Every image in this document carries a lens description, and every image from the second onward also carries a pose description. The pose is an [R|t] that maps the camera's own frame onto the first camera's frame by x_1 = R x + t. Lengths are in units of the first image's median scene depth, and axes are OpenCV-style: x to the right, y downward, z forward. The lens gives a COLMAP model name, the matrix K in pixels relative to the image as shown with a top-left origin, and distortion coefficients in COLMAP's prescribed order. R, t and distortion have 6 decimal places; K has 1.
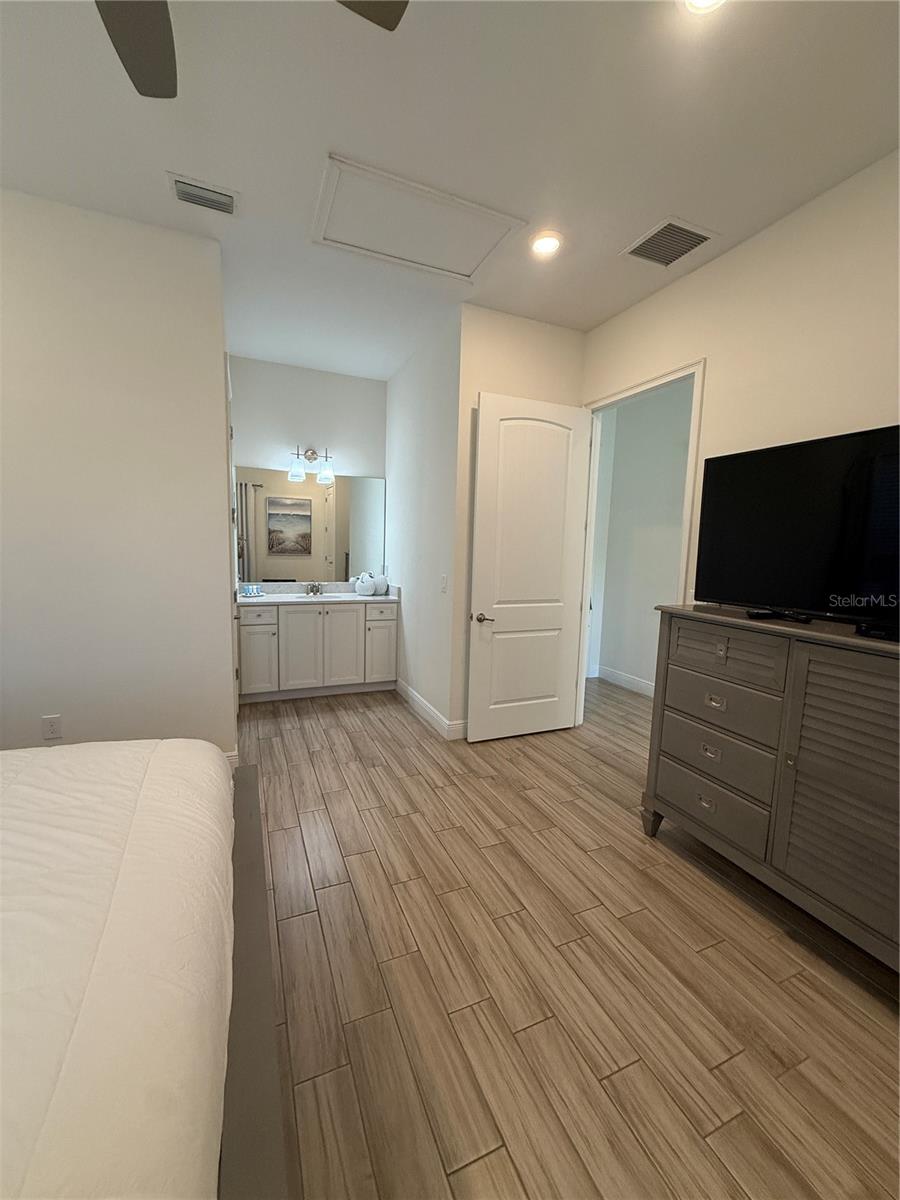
lens RADIAL K [[478.8, 0, 449.5], [0, 478.8, 600.6], [0, 0, 1]] dist [-0.001367, 0.000740]
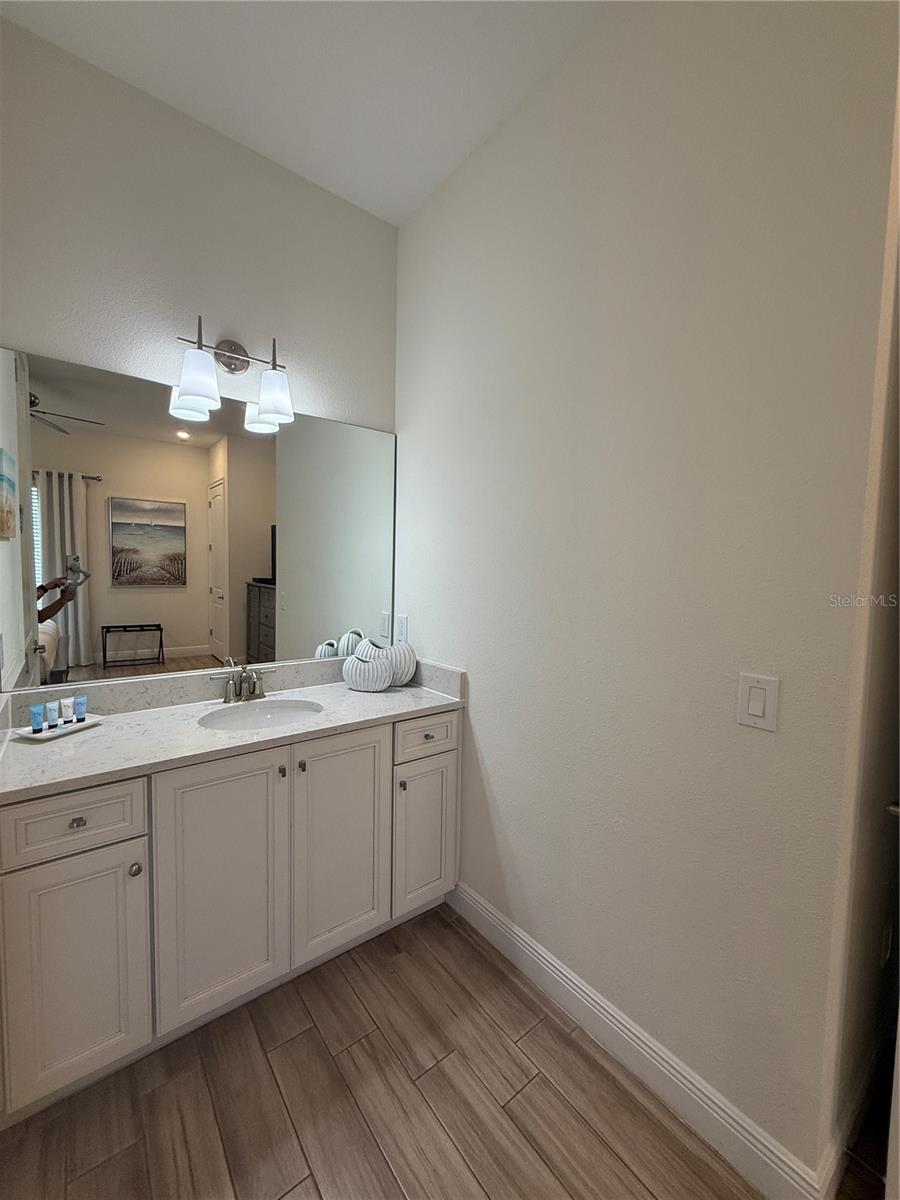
lens RADIAL K [[478.8, 0, 450.9], [0, 478.8, 598.9], [0, 0, 1]] dist [-0.001367, 0.000740]
pose [[0.967432, -0.024275, 0.251965, -0.210690], [0.036826, 0.998298, -0.045215, -0.070747], [-0.250439, 0.053021, 0.966679, 0.555424]]
